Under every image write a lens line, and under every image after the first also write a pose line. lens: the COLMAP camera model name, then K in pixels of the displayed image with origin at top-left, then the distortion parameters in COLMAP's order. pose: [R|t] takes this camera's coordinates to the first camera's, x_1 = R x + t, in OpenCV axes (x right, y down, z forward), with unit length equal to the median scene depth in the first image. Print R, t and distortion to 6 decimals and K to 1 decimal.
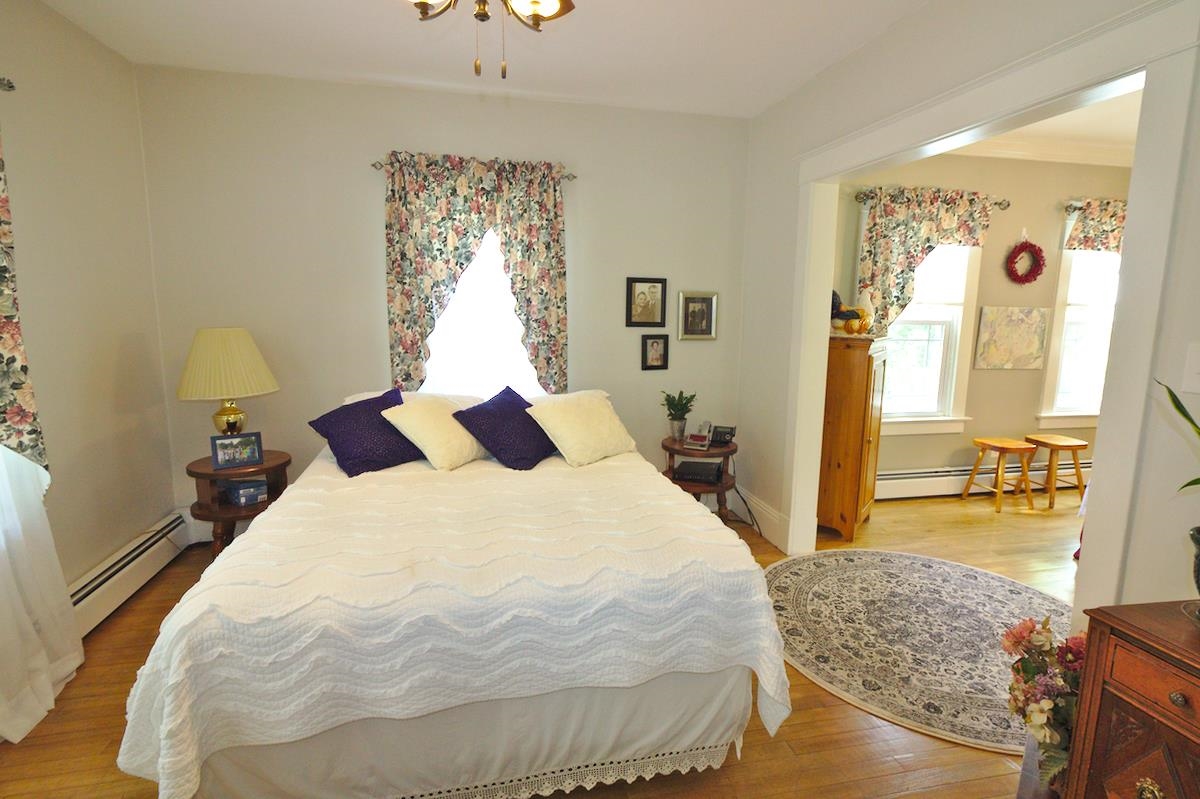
lens RADIAL K [[572.4, 0, 601.5], [0, 572.4, 396.8], [0, 0, 1]] dist [0.002494, 0.000261]
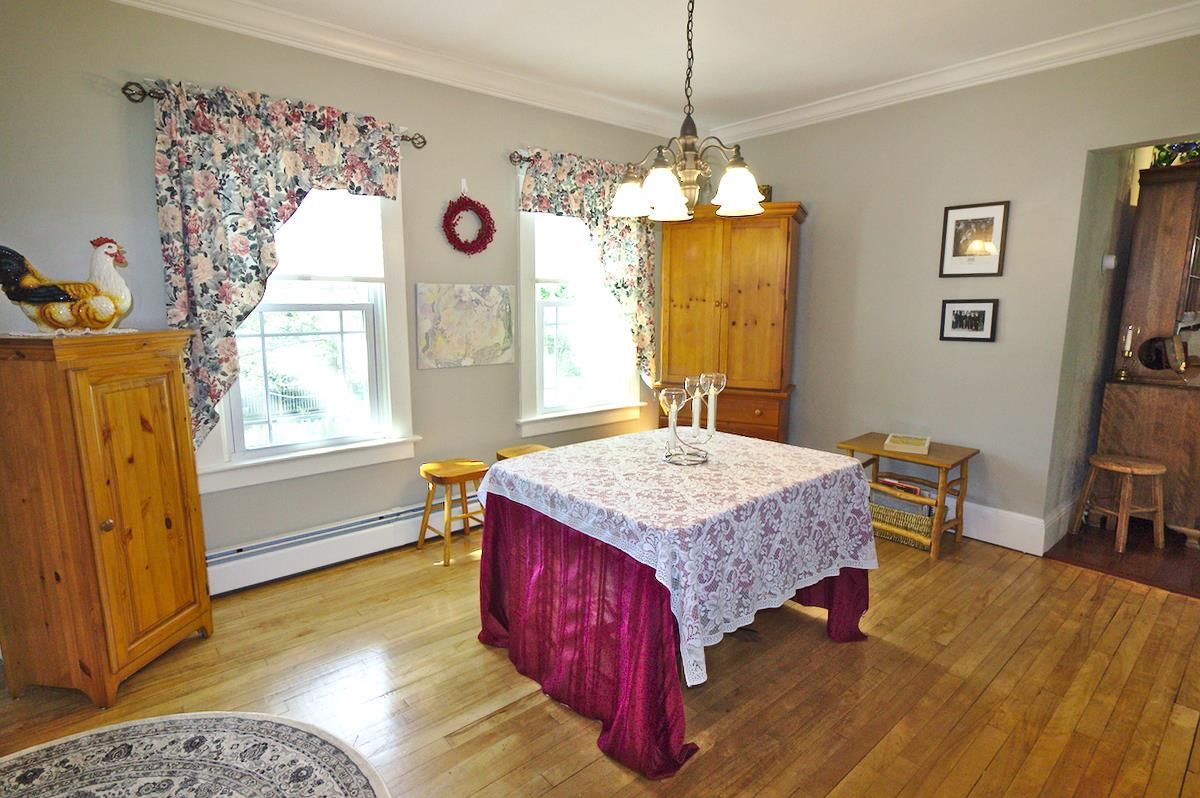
lens RADIAL K [[587.0, 0, 598.7], [0, 587.0, 390.1], [0, 0, 1]] dist [0.002517, 0.000781]
pose [[0.889234, -0.082585, 0.449936, 0.525821], [0.080555, 0.996468, 0.023695, -0.021720], [-0.450304, 0.015174, 0.892746, 0.235379]]
